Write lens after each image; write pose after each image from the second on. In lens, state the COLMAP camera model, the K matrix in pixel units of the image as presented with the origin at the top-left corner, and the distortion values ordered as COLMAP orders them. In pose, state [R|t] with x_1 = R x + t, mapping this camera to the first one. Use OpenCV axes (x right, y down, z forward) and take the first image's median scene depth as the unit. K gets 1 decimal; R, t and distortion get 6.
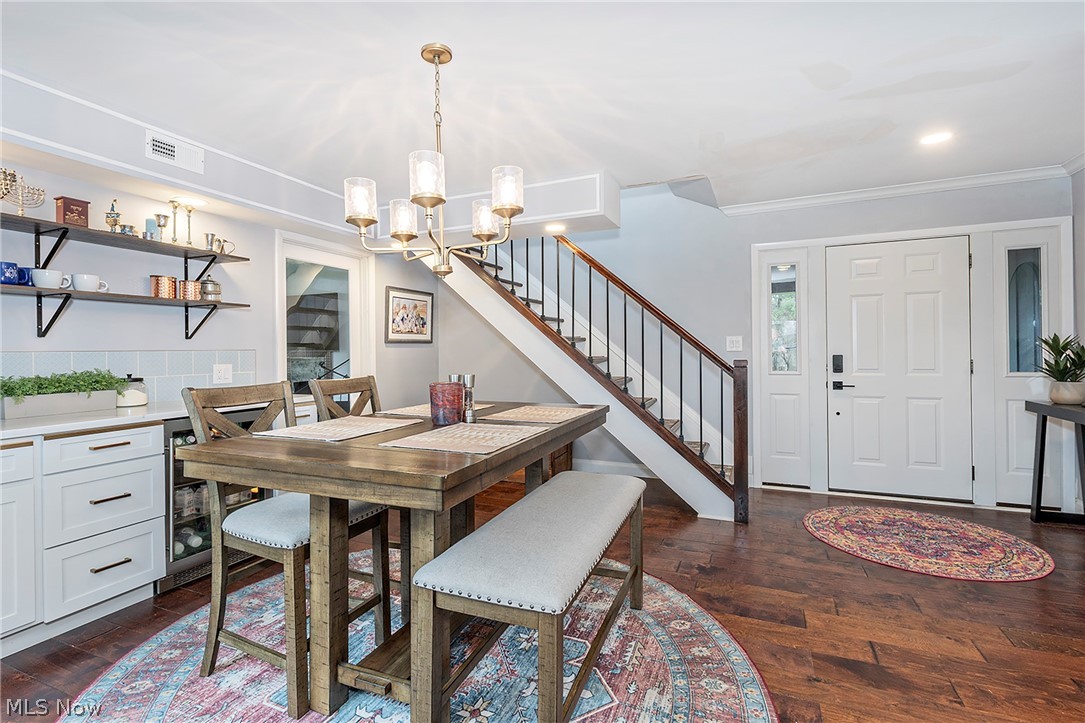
lens RADIAL K [[510.3, 0, 515.2], [0, 510.3, 349.5], [0, 0, 1]] dist [-0.005261, -0.002074]
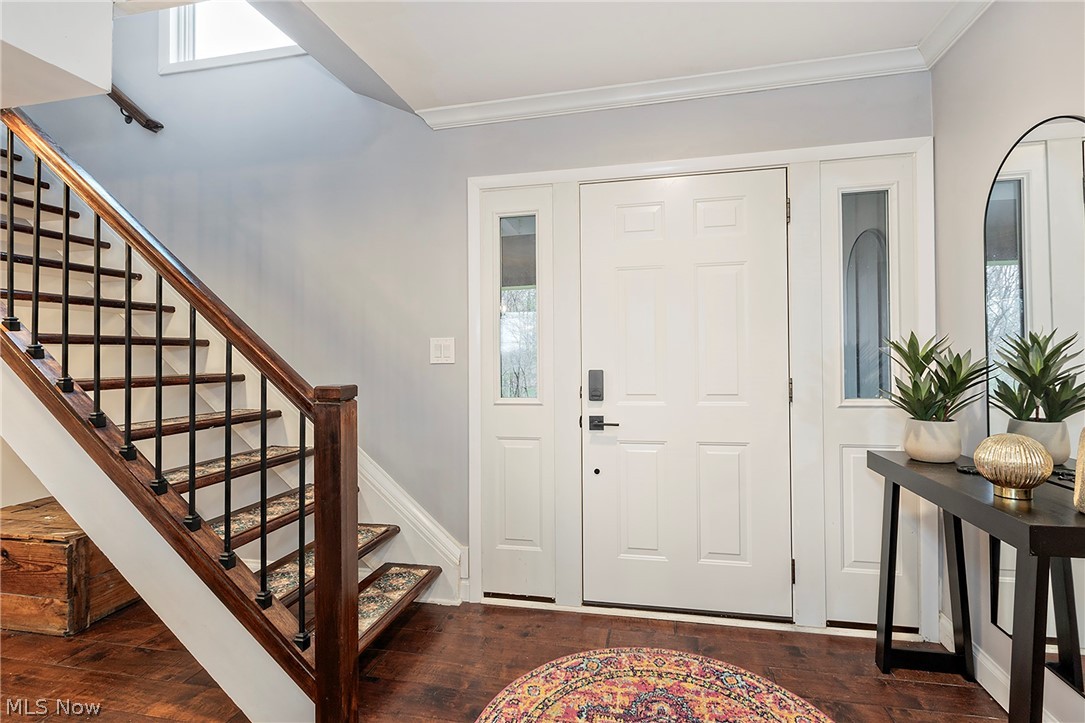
lens RADIAL K [[521.6, 0, 547.7], [0, 521.6, 357.0], [0, 0, 1]] dist [-0.003547, -0.000795]
pose [[0.972371, -0.000970, 0.233439, 0.501630], [0.001789, 0.999993, -0.003296, -0.003022], [-0.233434, 0.003623, 0.972366, 0.494569]]
